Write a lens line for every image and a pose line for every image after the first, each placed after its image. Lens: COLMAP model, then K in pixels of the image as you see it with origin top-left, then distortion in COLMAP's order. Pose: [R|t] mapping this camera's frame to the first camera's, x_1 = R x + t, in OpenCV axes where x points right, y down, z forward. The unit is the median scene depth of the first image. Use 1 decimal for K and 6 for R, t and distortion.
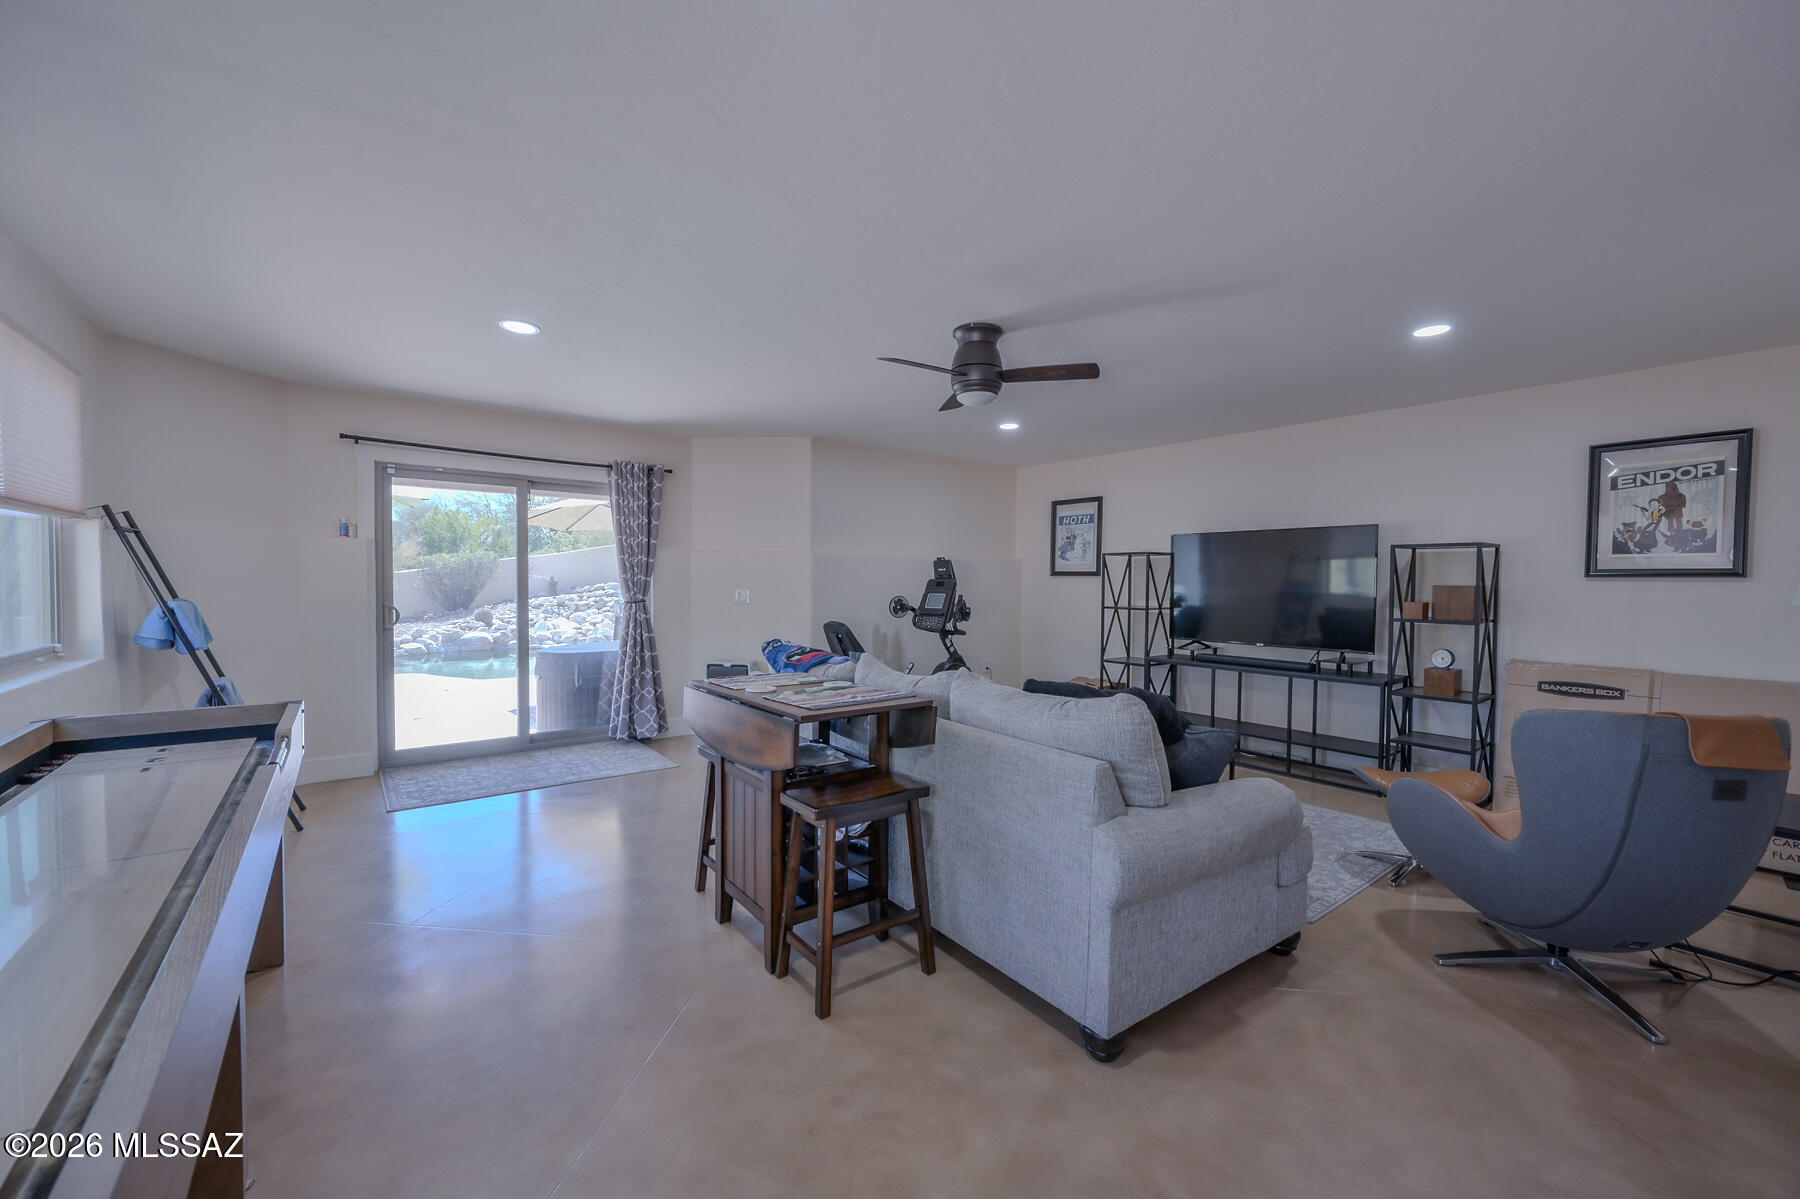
lens RADIAL K [[710.5, 0, 900.0], [0, 710.5, 599.5], [0, 0, 1]] dist [0.001011, -0.000317]
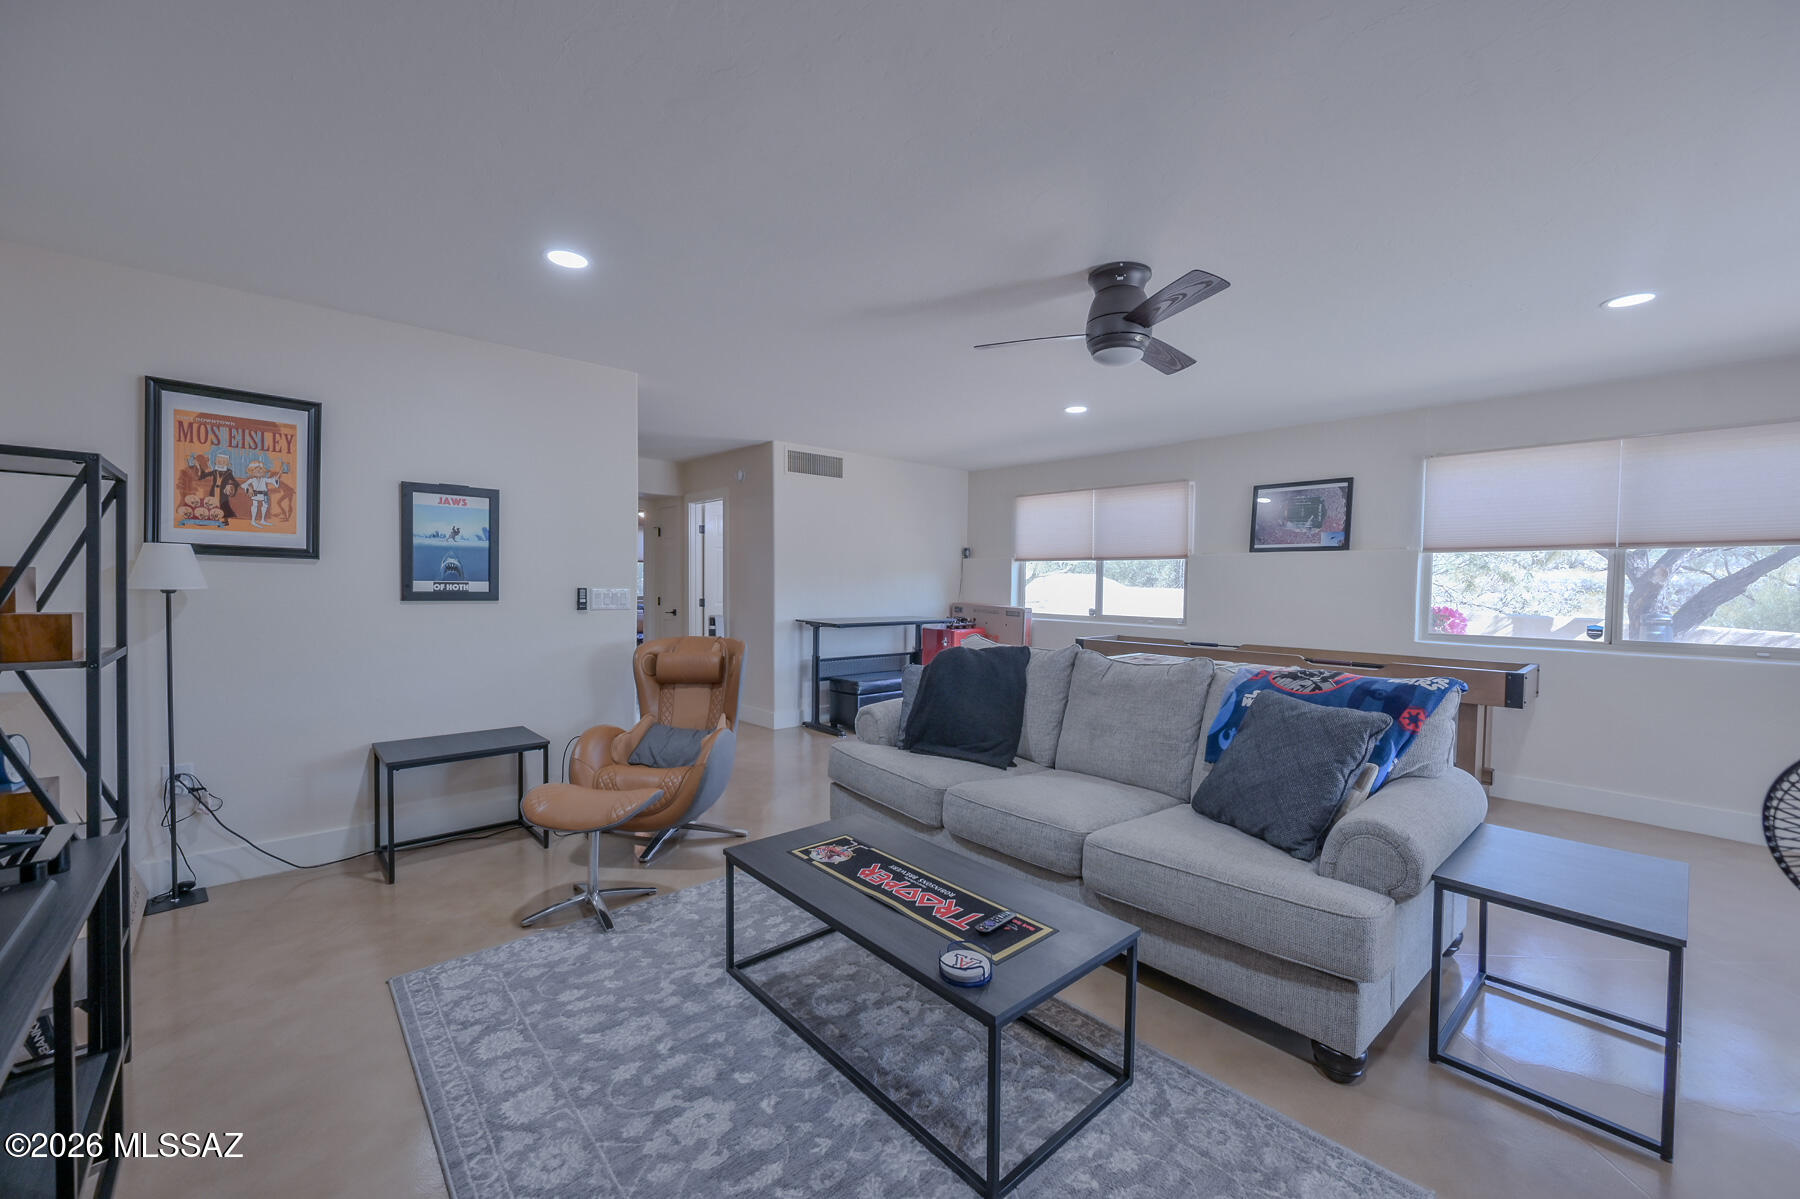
lens RADIAL K [[710.5, 0, 900.0], [0, 710.5, 599.5], [0, 0, 1]] dist [0.001011, -0.000317]
pose [[-0.996968, -0.021181, -0.074880, 0.450756], [-0.025362, 0.998146, 0.055323, -0.047109], [0.073569, 0.057054, -0.995657, 1.962119]]
